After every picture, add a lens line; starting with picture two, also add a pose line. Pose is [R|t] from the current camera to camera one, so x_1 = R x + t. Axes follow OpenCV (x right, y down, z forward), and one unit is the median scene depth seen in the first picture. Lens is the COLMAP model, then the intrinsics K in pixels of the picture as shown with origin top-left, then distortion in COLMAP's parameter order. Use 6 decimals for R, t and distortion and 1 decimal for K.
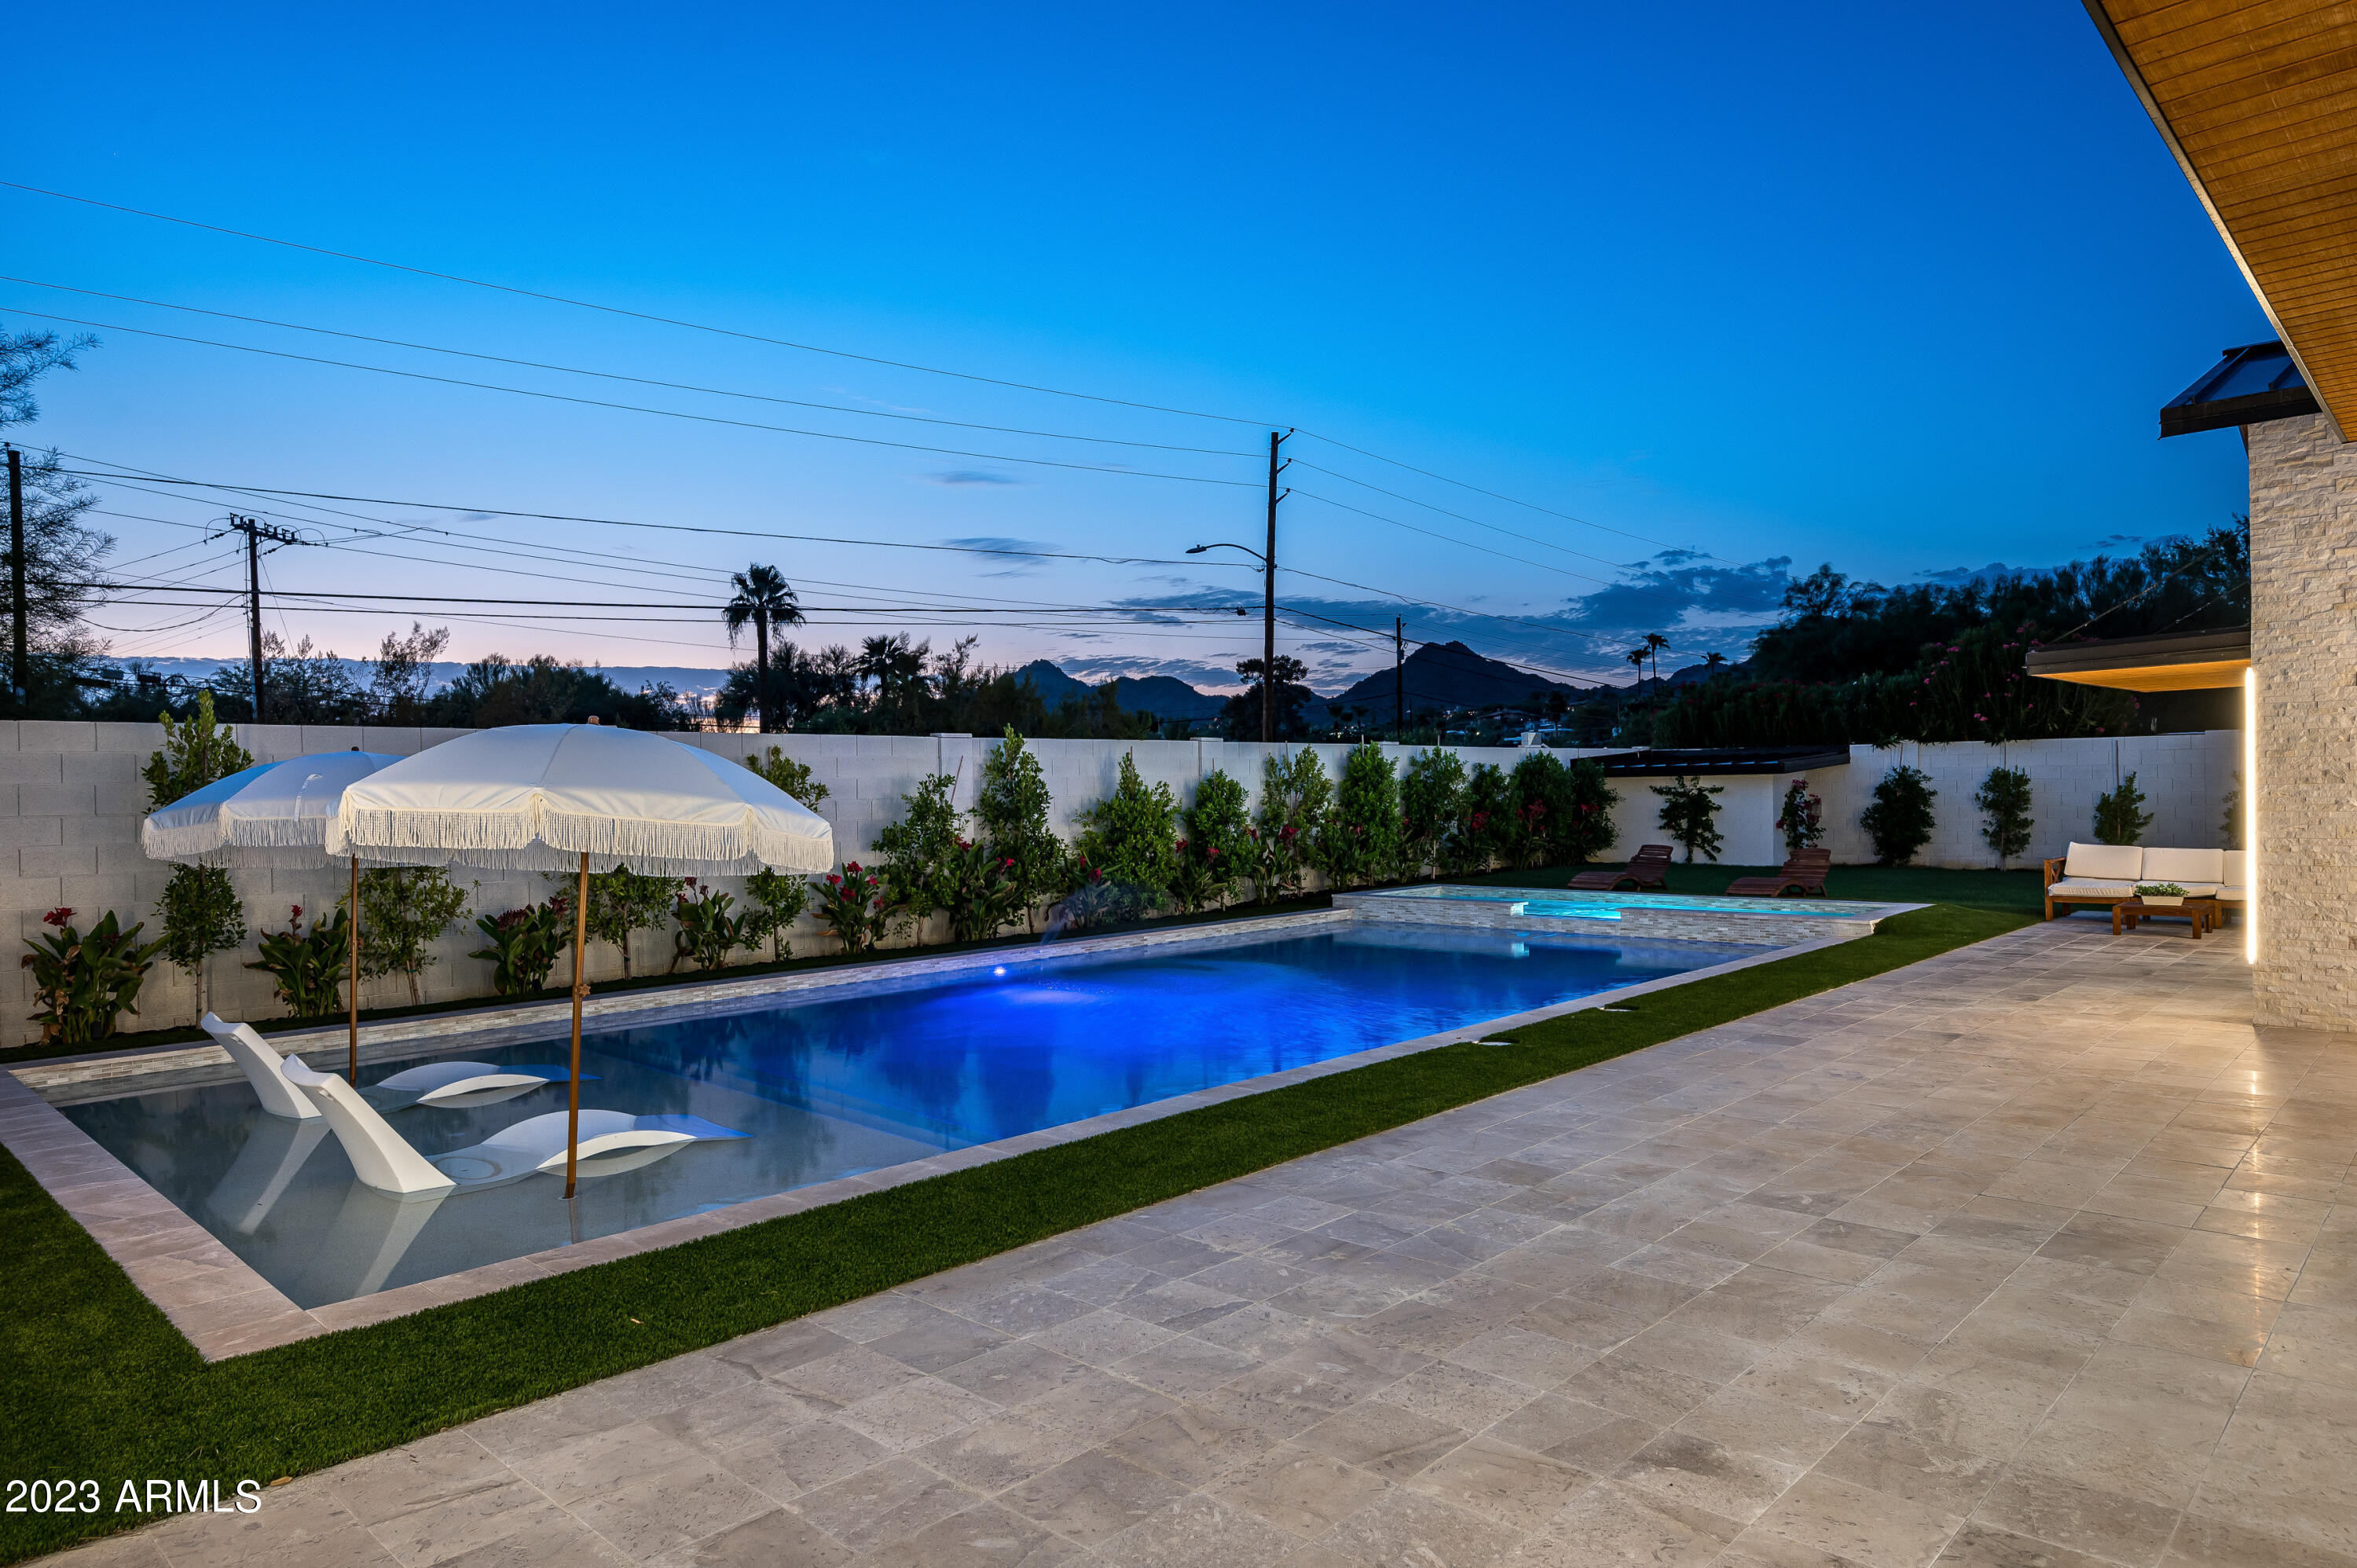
lens RADIAL K [[1415.6, 0, 1172.5], [0, 1415.6, 785.5], [0, 0, 1]] dist [-0.004808, -0.002186]
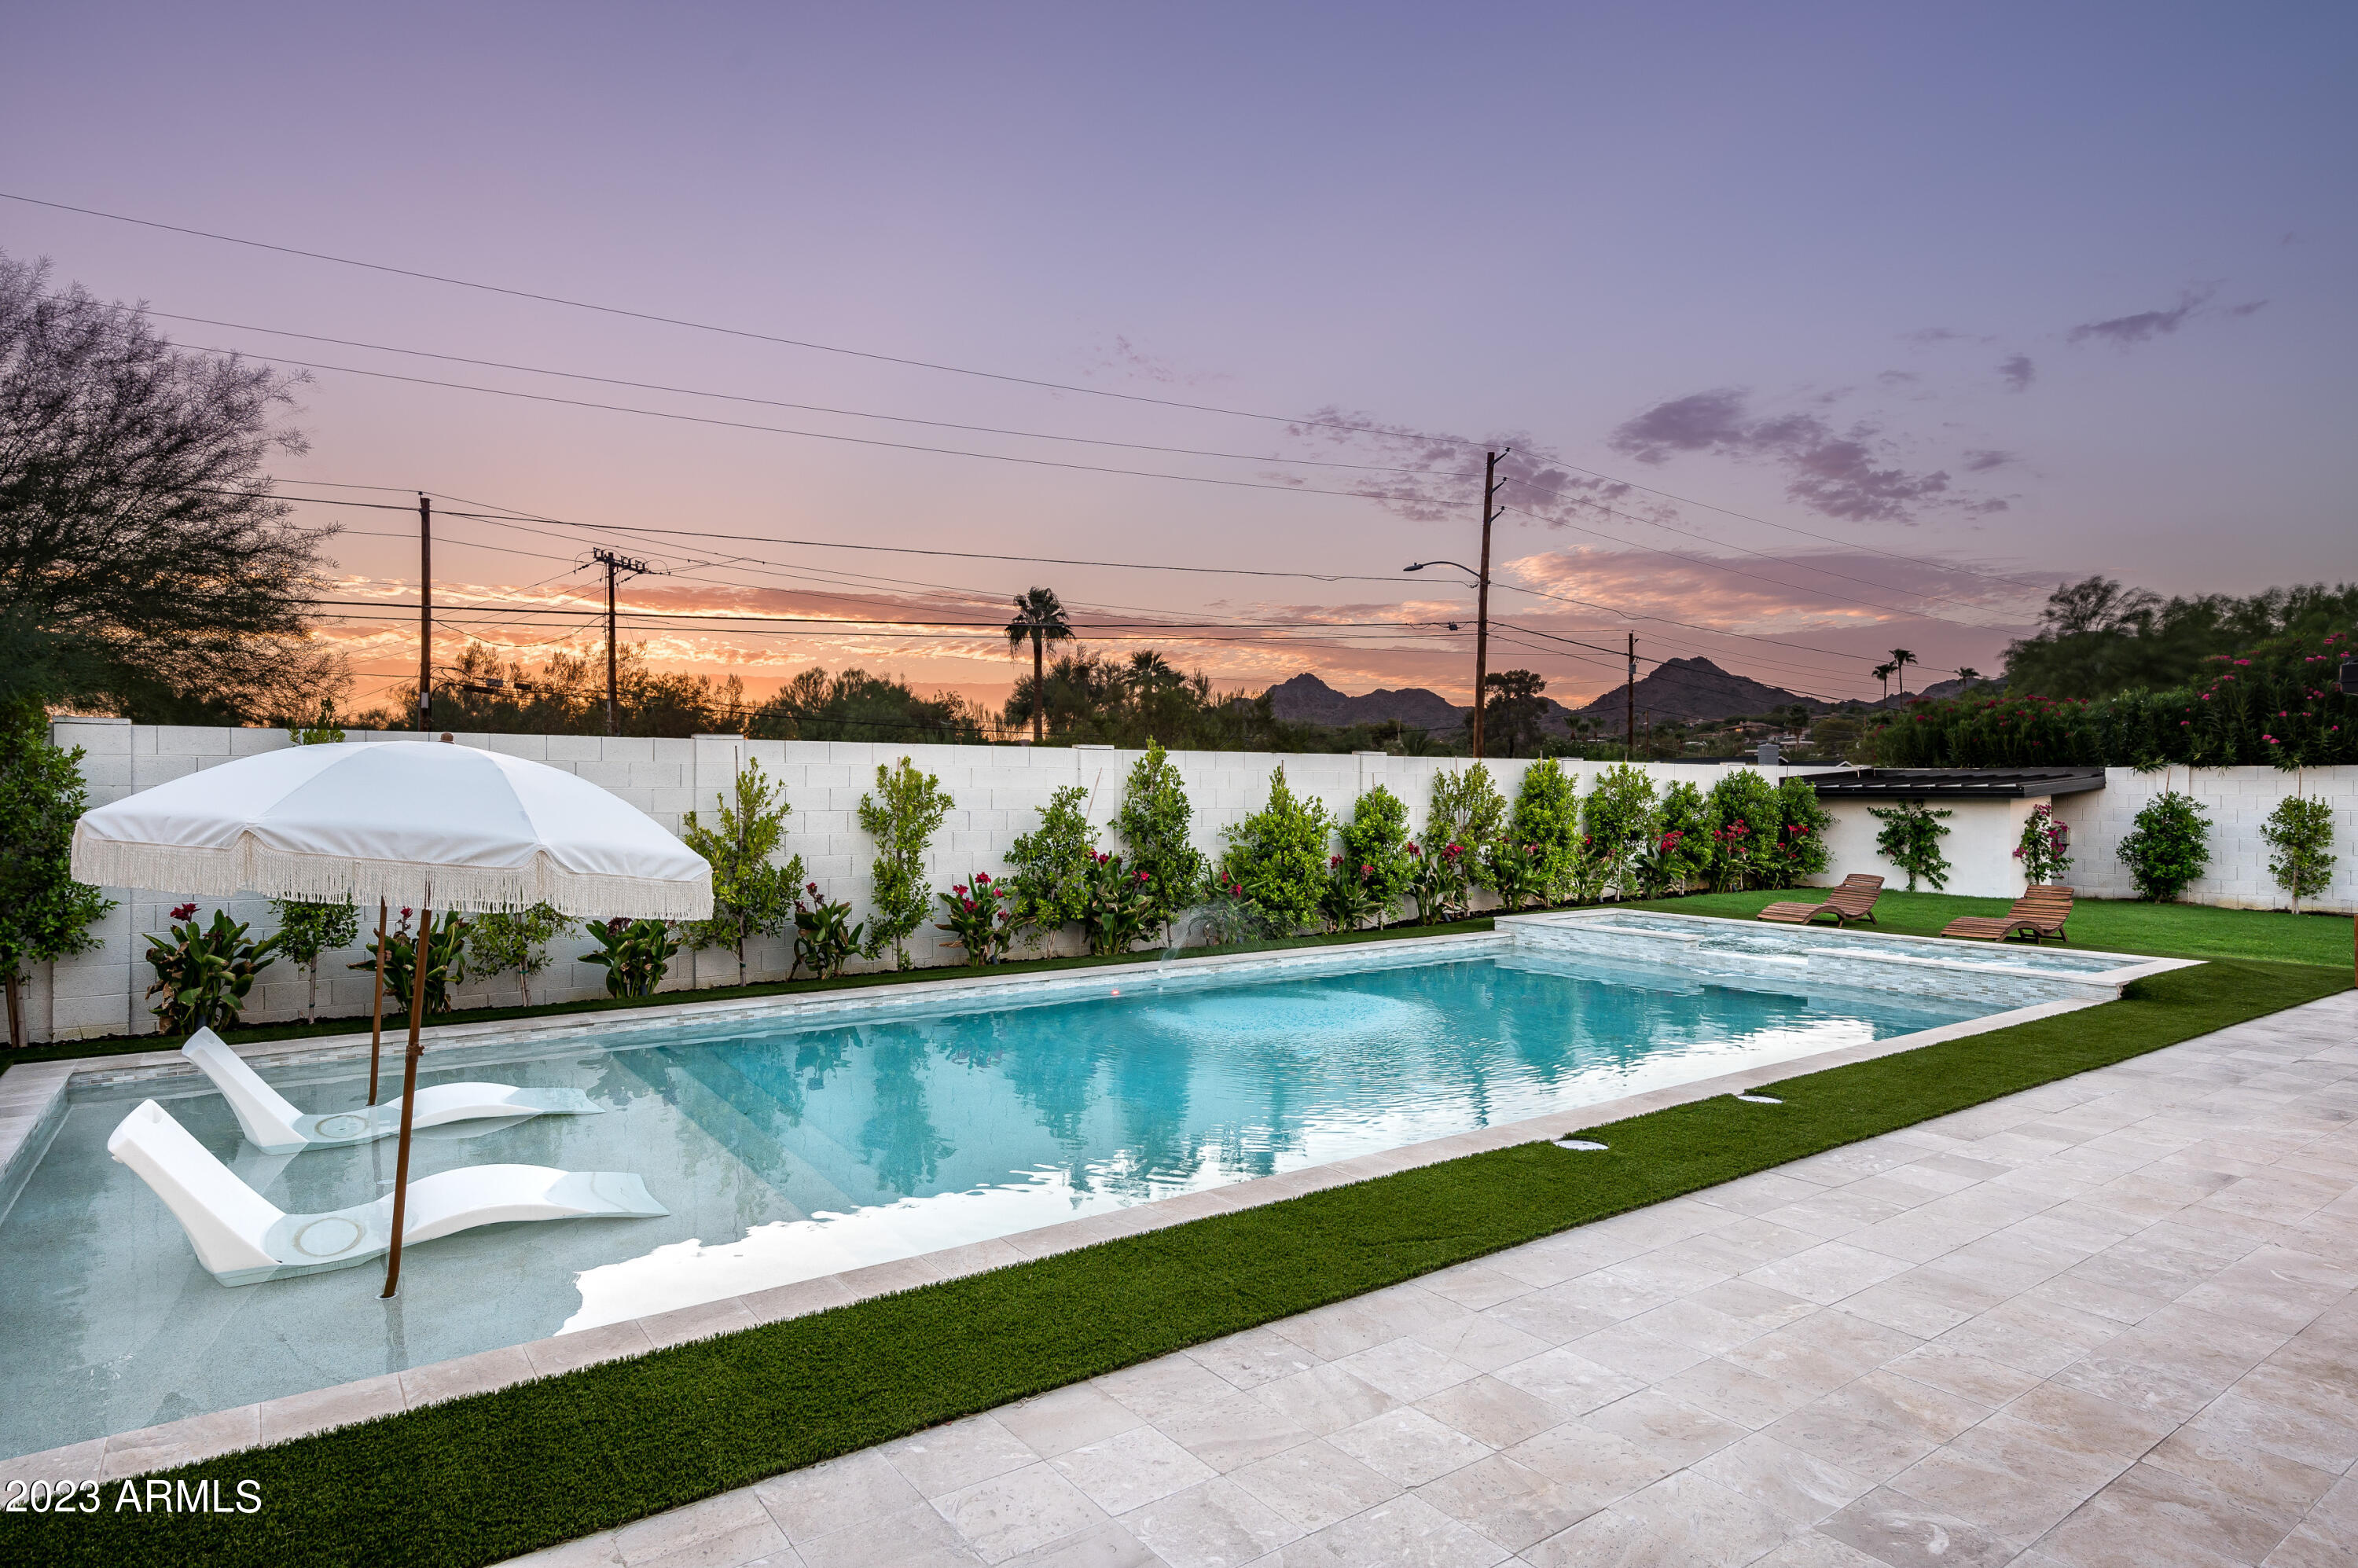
lens RADIAL K [[1265.5, 0, 1184.4], [0, 1265.5, 795.1], [0, 0, 1]] dist [-0.000779, -0.002045]
pose [[0.981985, 0.020491, -0.187847, 0.055269], [-0.019086, 0.999775, 0.009283, -0.008208], [0.187995, -0.005531, 0.982154, 0.098852]]
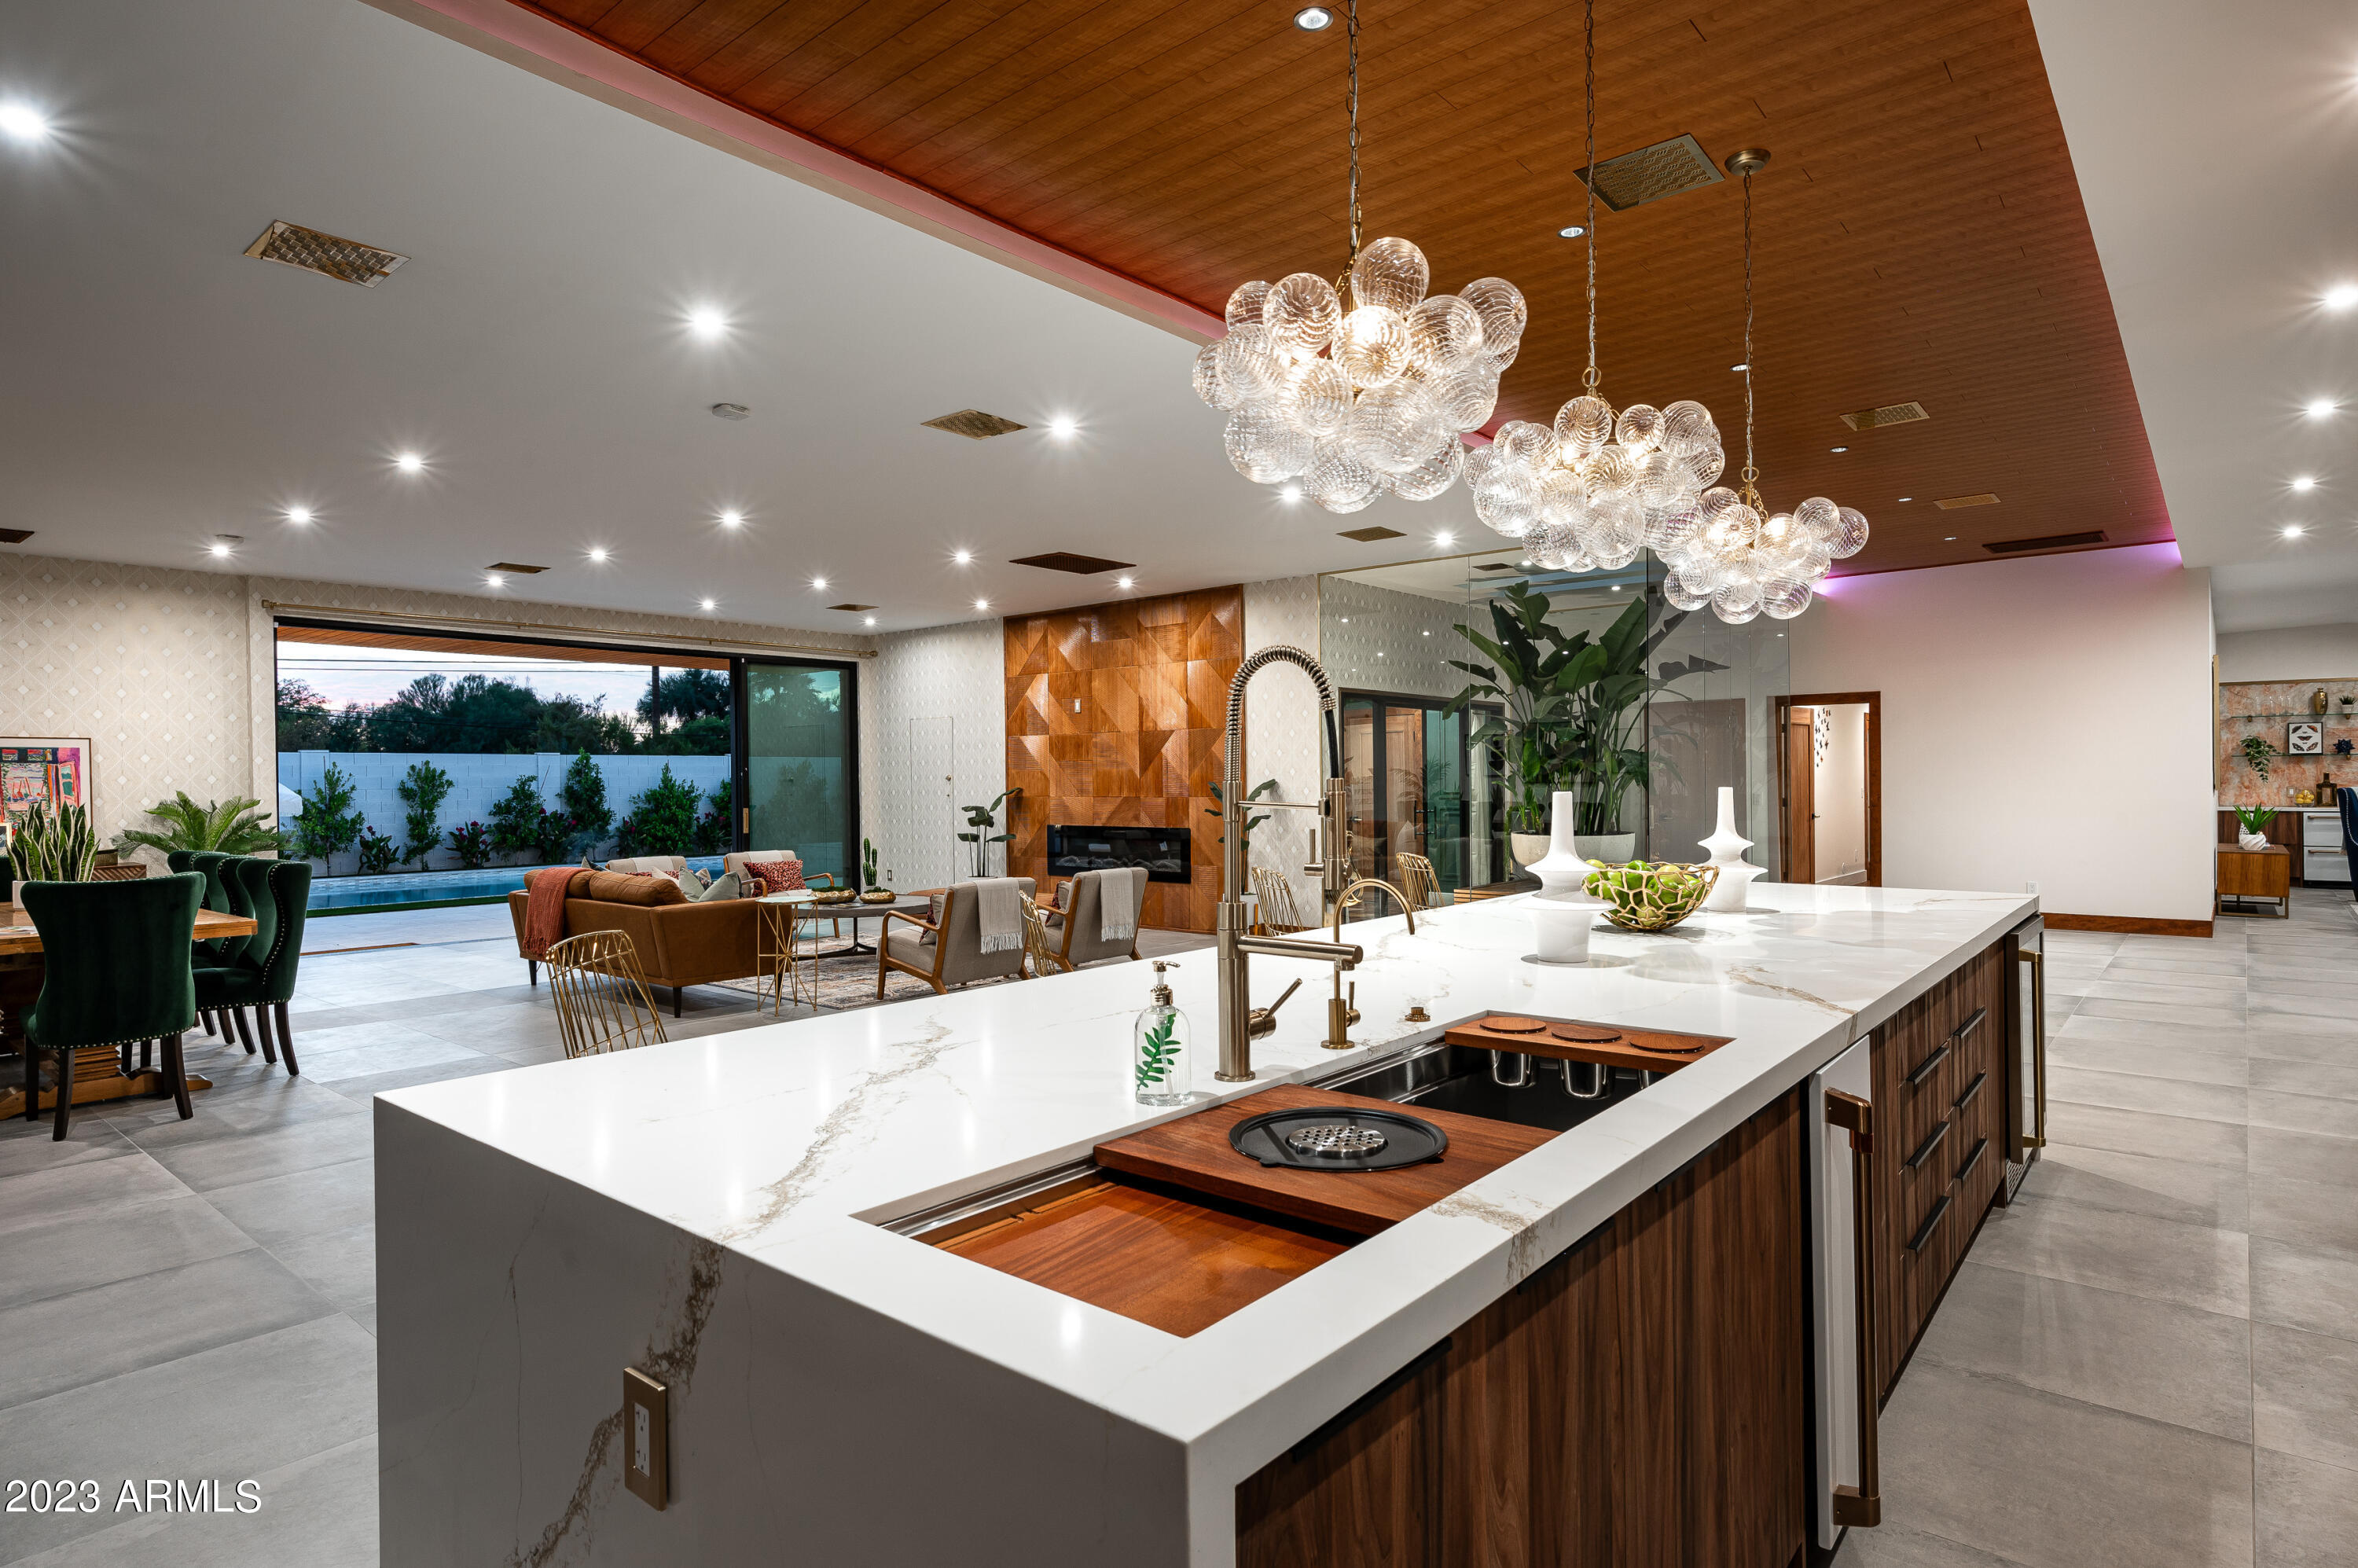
lens RADIAL K [[1218.6, 0, 1167.2], [0, 1218.6, 790.3], [0, 0, 1]] dist [0.001550, -0.000892]
pose [[0.998726, 0.008814, 0.049694, 0.420301], [-0.009348, 0.999901, 0.010533, -0.008947], [-0.049596, -0.010984, 0.998709, -0.461275]]
